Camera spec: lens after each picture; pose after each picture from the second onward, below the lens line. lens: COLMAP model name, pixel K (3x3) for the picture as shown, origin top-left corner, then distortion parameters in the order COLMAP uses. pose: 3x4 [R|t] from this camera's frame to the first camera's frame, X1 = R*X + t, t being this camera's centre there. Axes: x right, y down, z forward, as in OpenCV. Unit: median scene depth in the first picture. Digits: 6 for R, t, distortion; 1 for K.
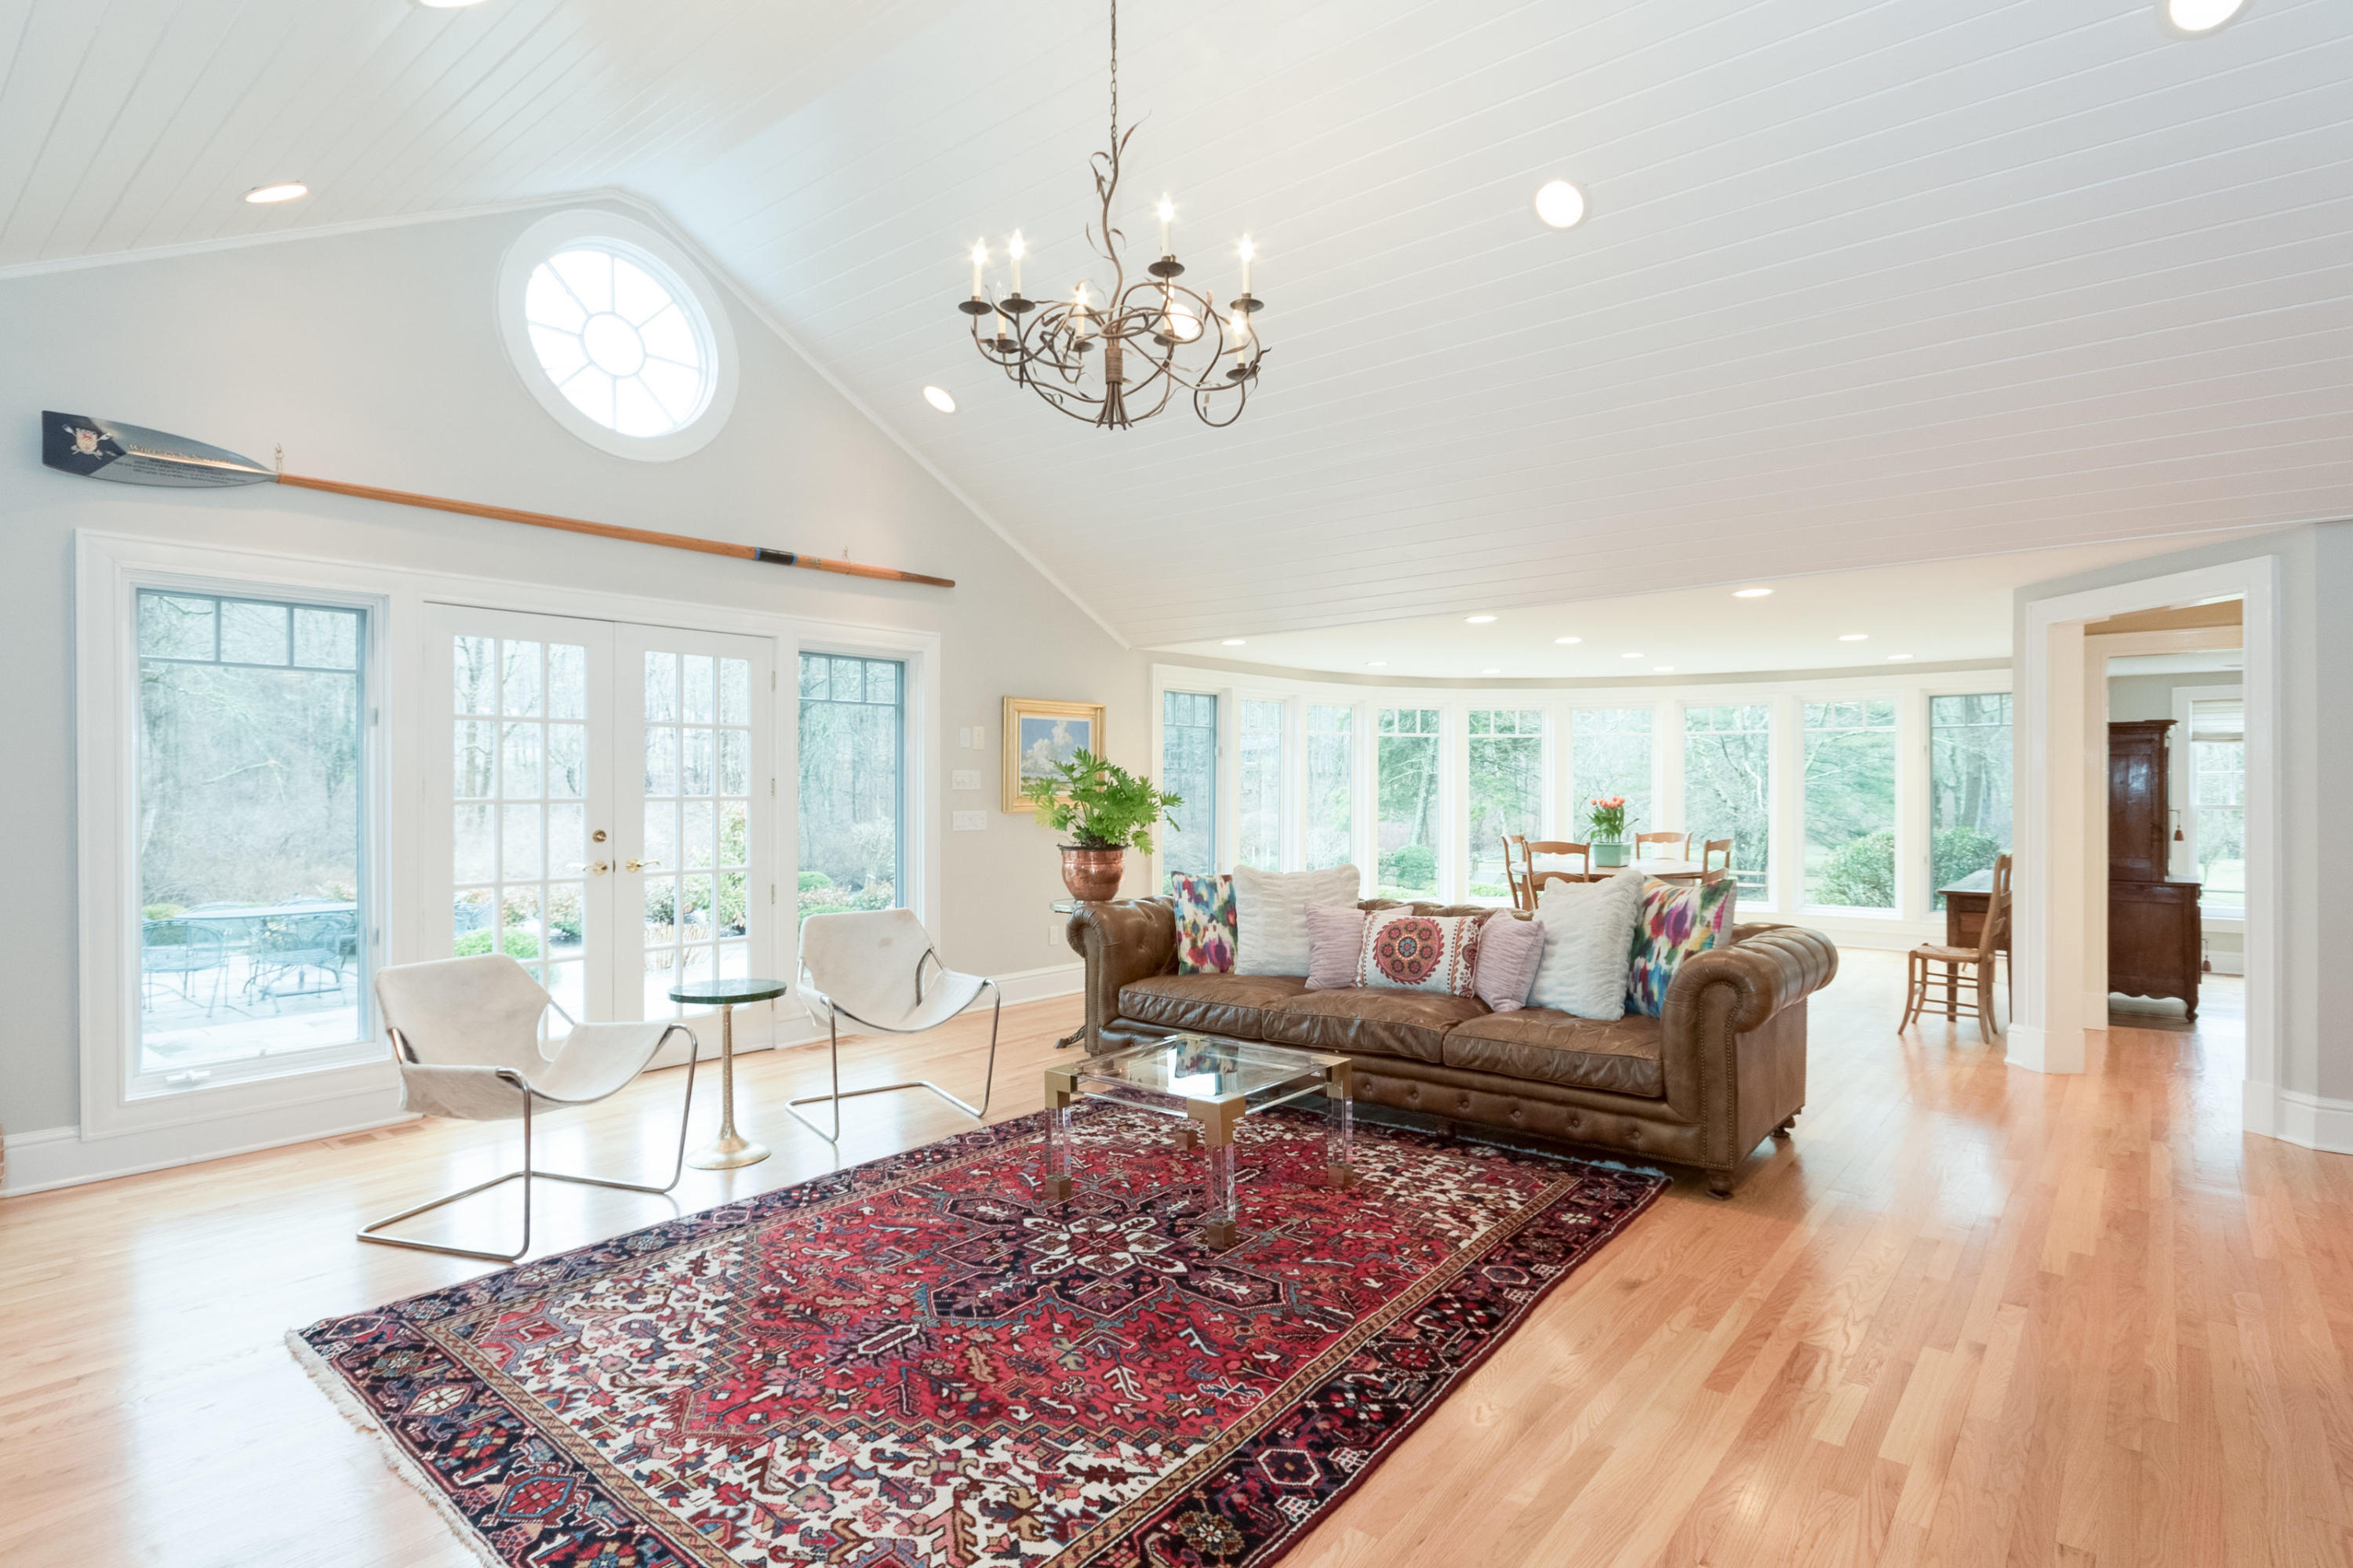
lens RADIAL K [[1202.6, 0, 1176.5], [0, 1202.6, 784.0], [0, 0, 1]] dist [0.000693, 0.000549]
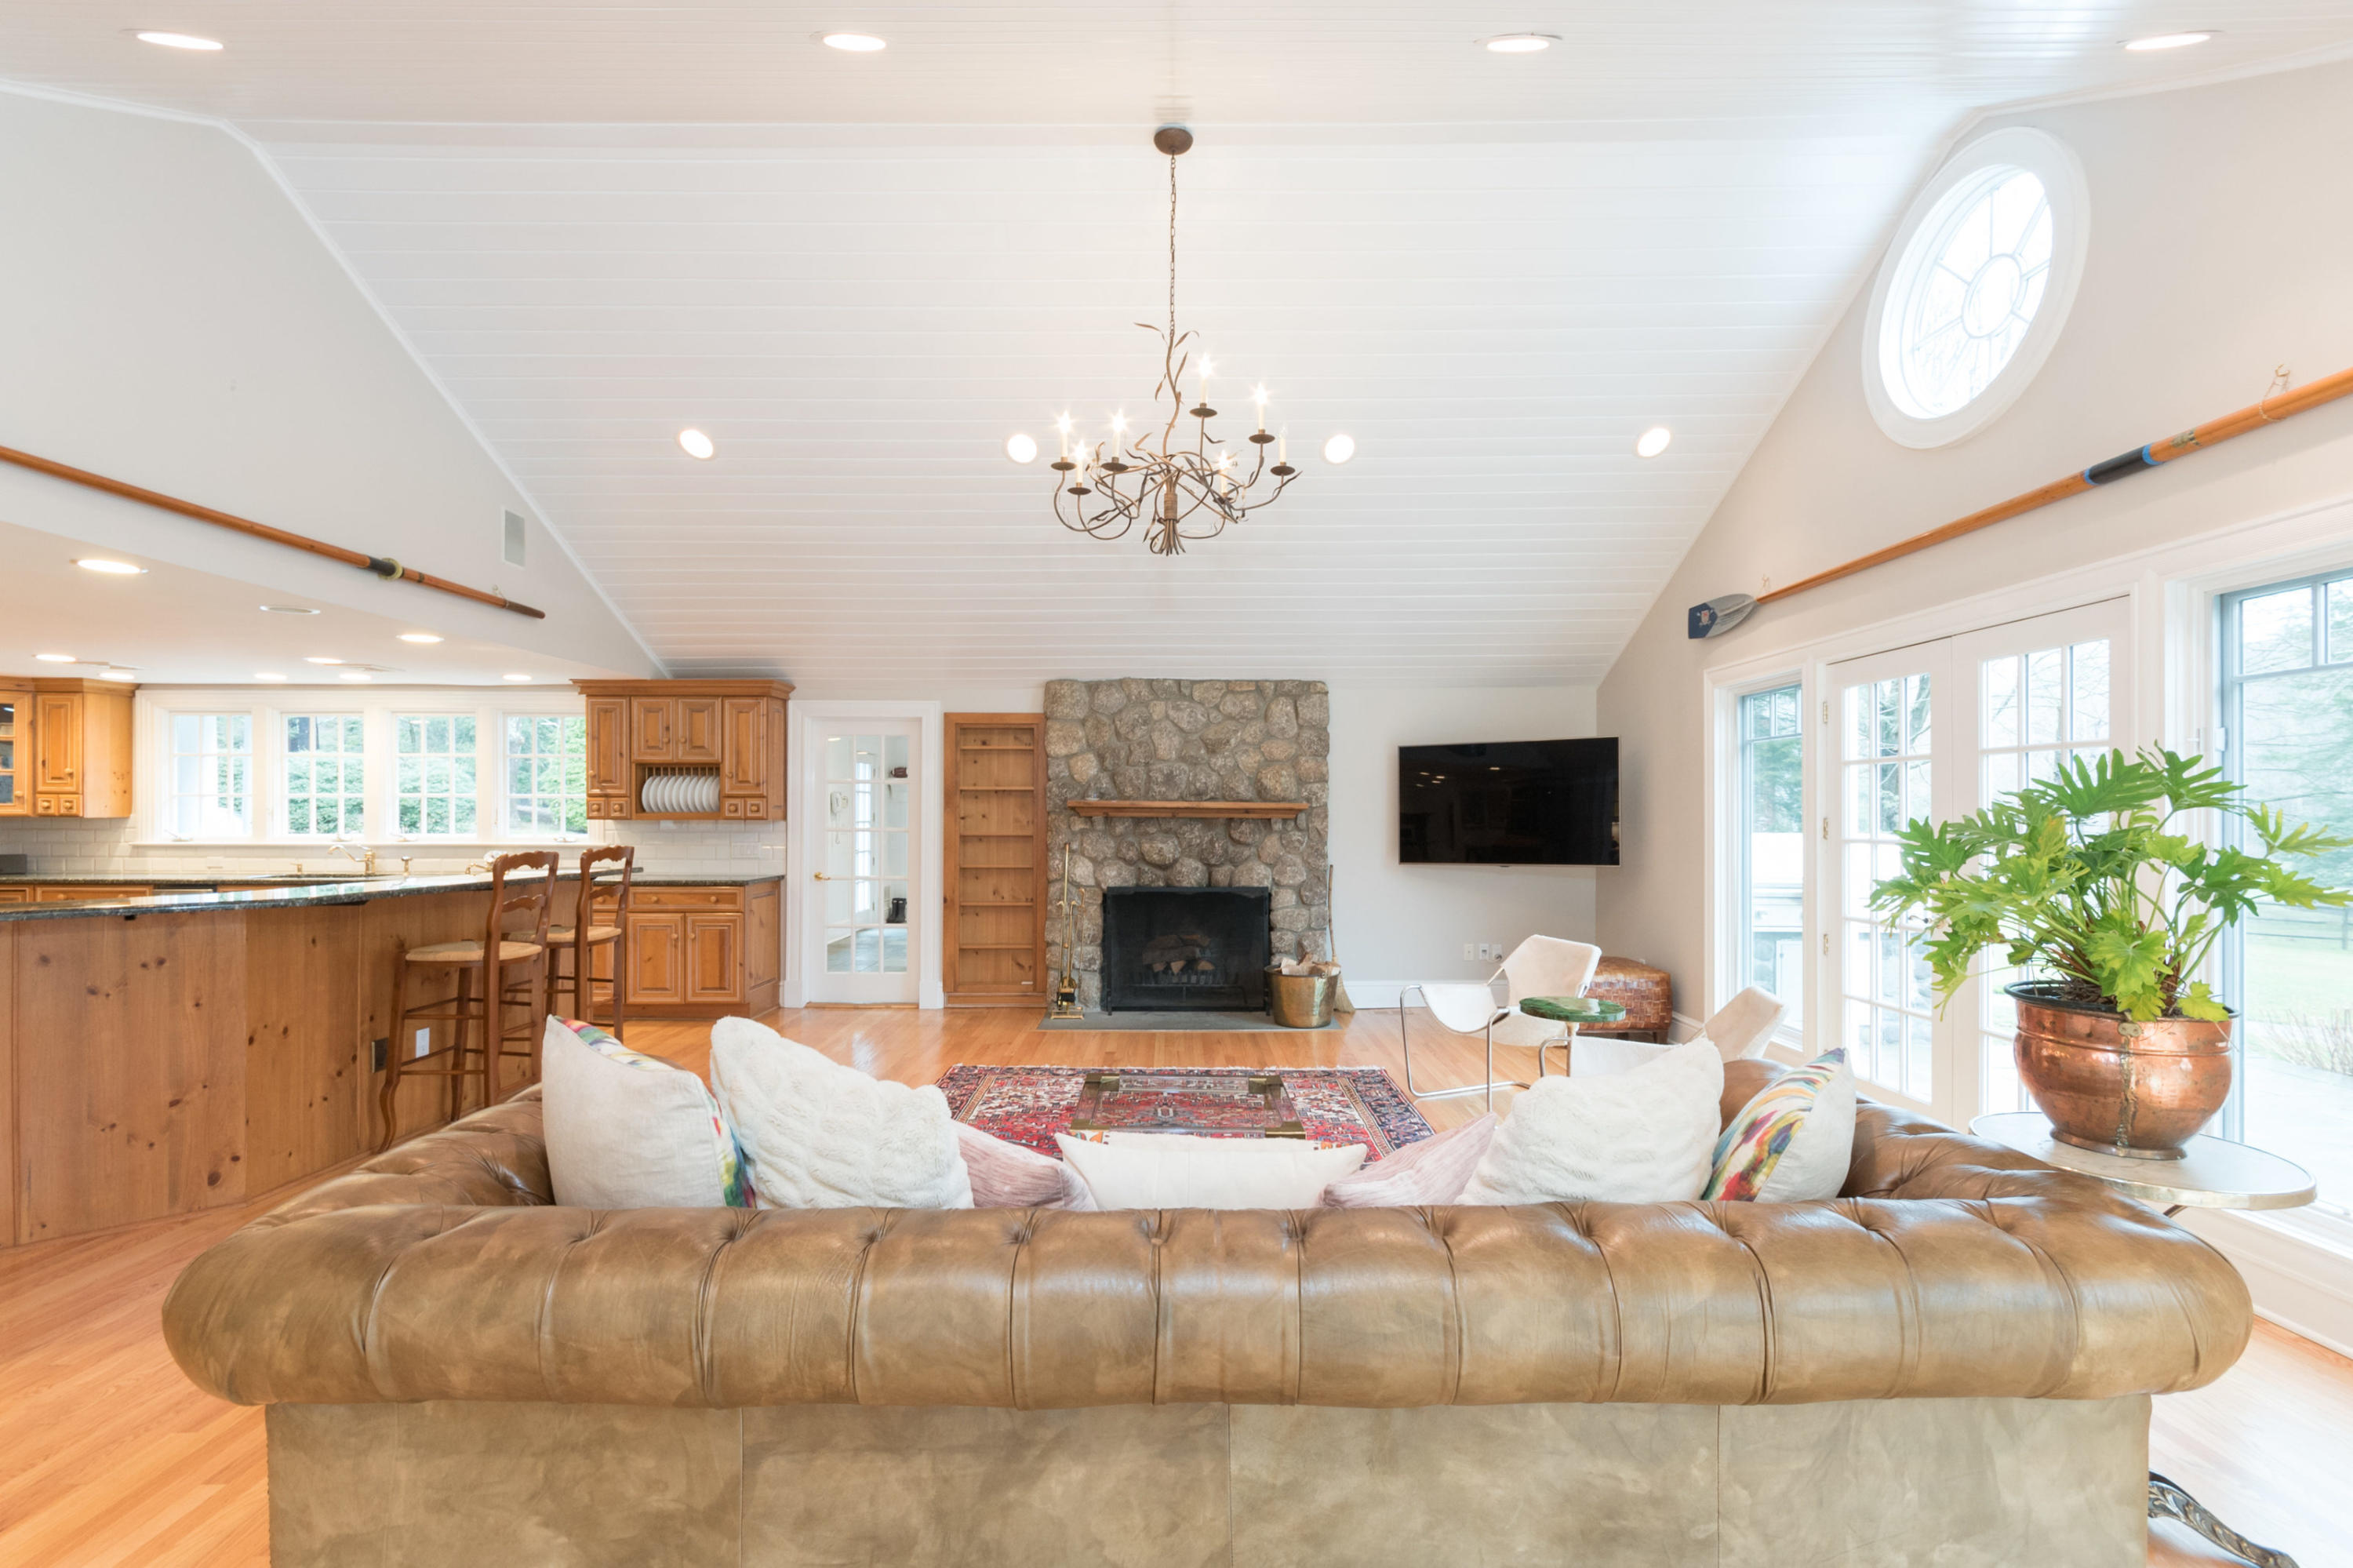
lens RADIAL K [[1026.5, 0, 1167.2], [0, 1026.5, 818.3], [0, 0, 1]] dist [-0.002261, 0.000116]
pose [[-0.766861, 0.003067, -0.641806, 0.705022], [0.001702, 0.999995, 0.002745, -0.013534], [0.641811, 0.001013, -0.766862, 1.964140]]
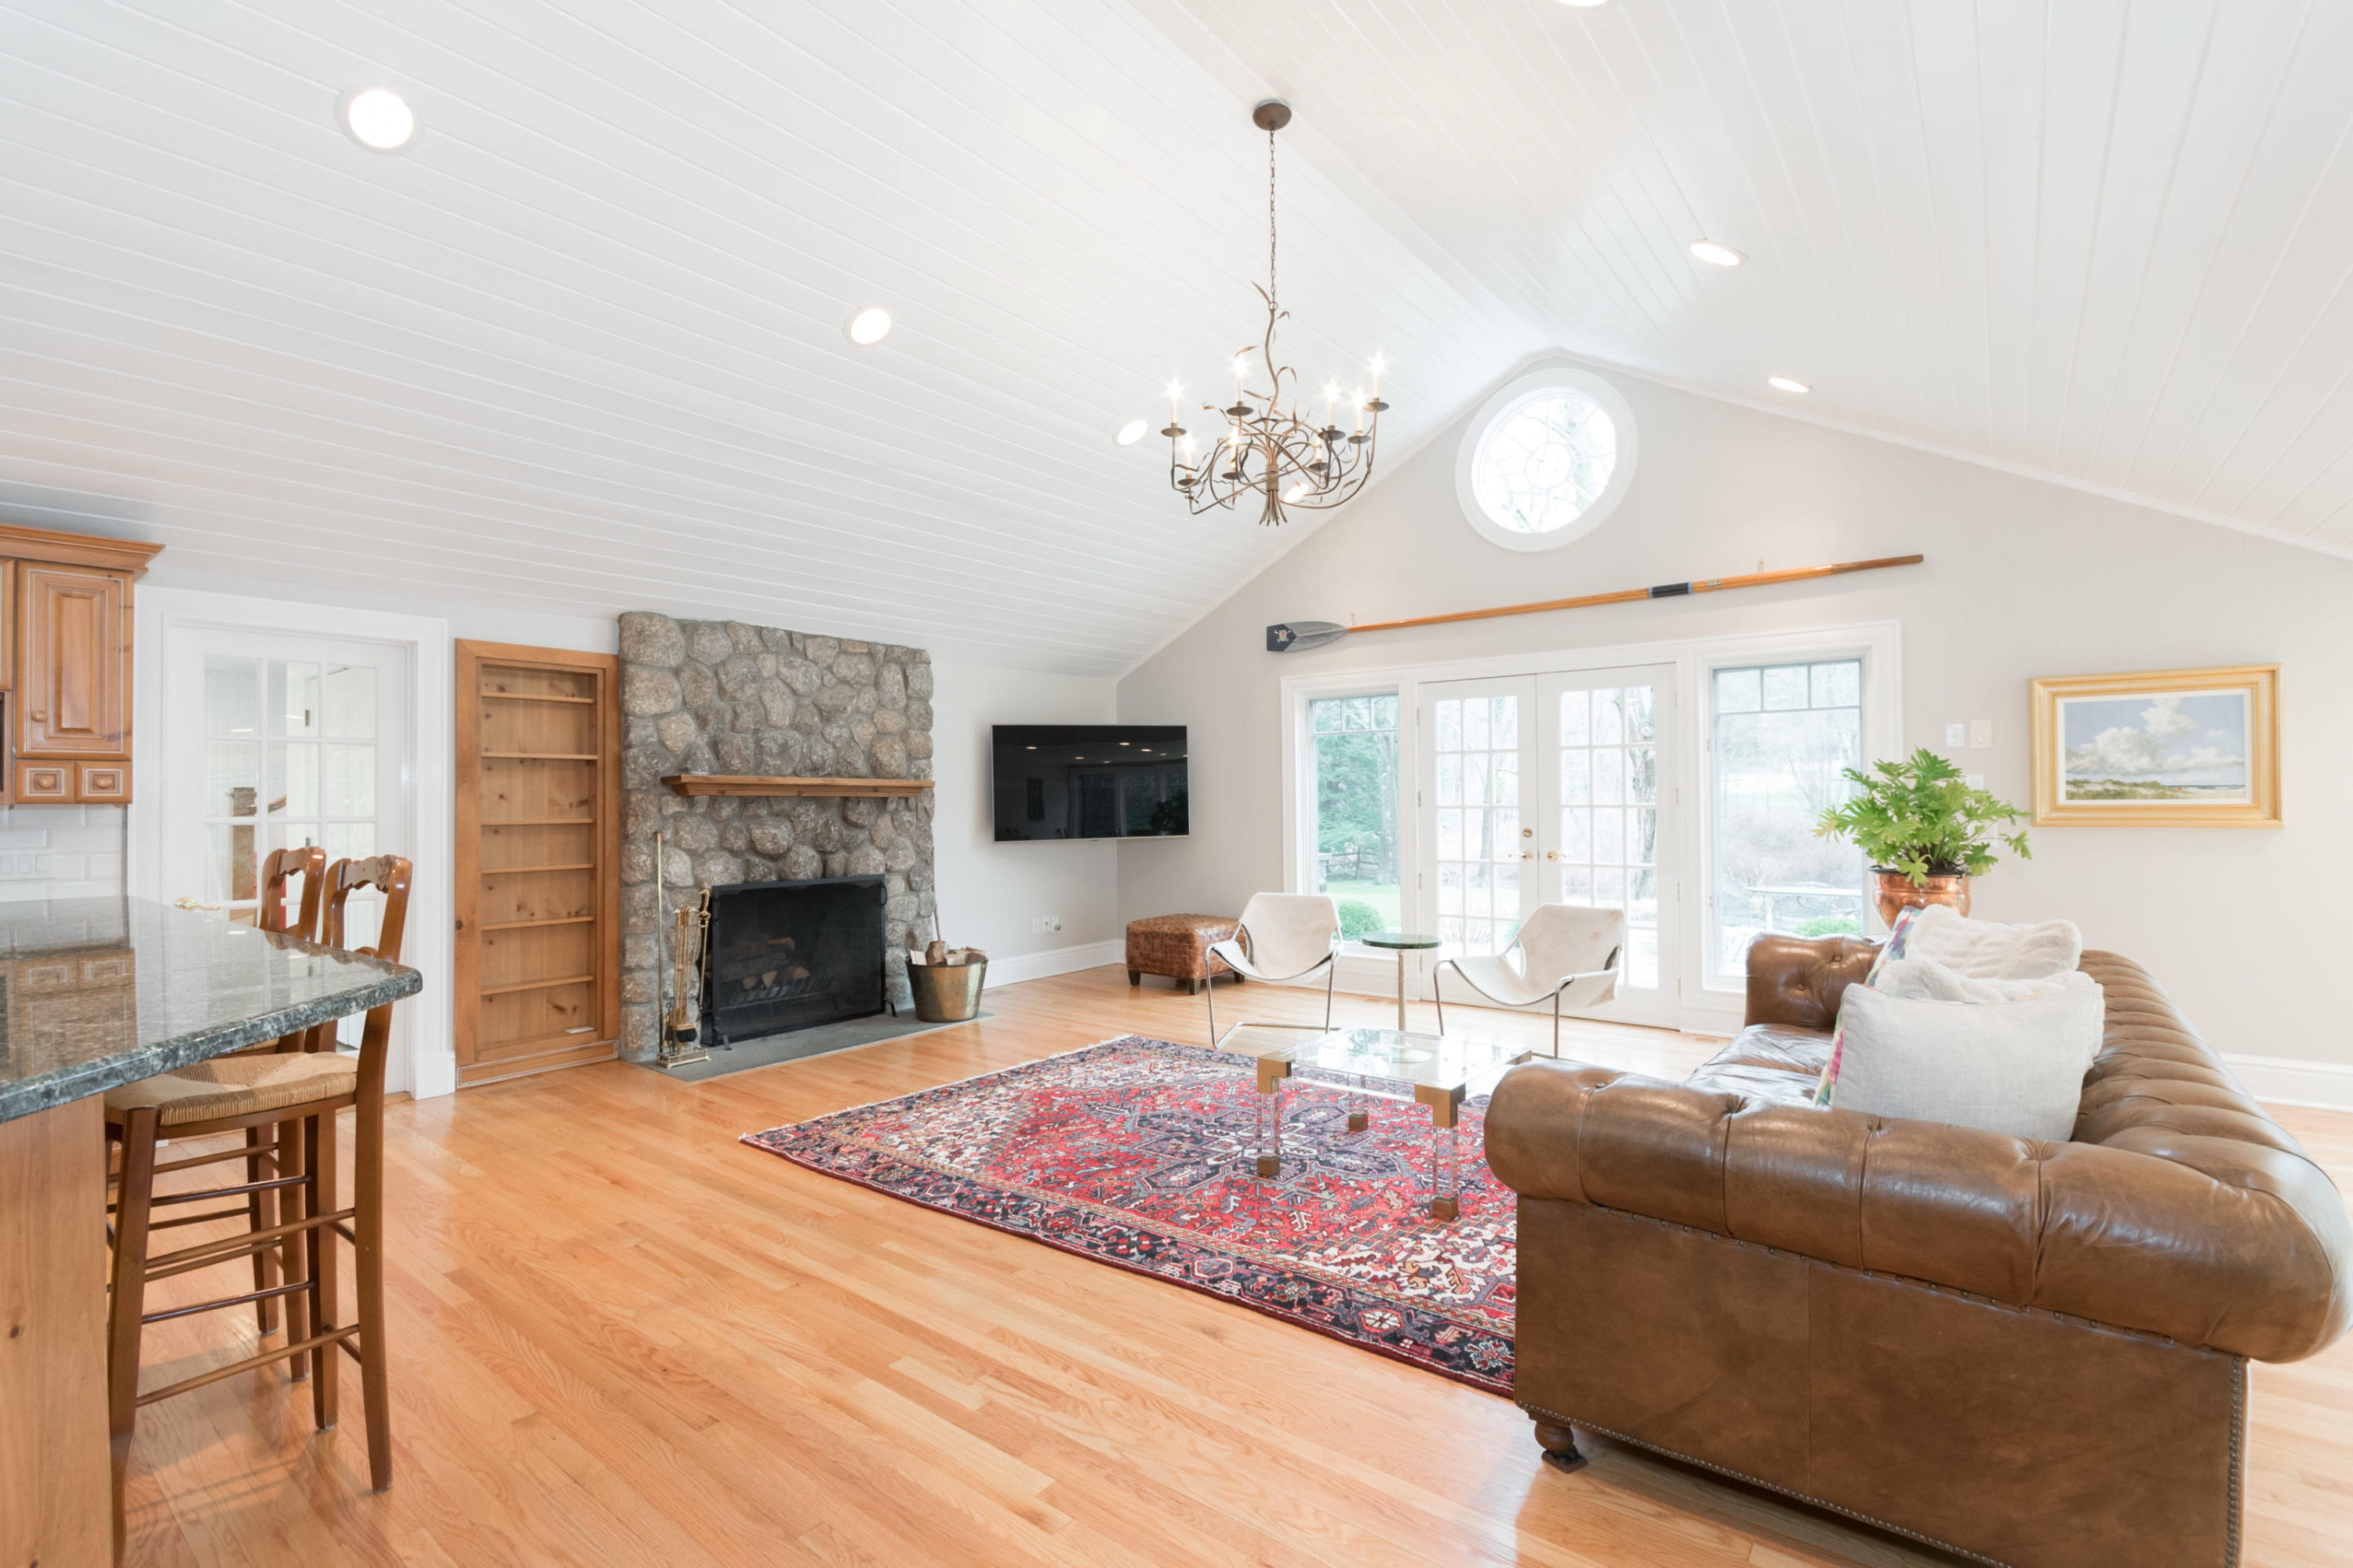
lens RADIAL K [[1052.0, 0, 1148.0], [0, 1052.0, 789.0], [0, 0, 1]] dist [-0.003189, 0.000112]
pose [[0.008281, -0.008489, -0.999930, 1.150609], [0.009839, 0.999916, -0.008408, -0.001100], [0.999917, -0.009768, 0.008363, 0.907485]]
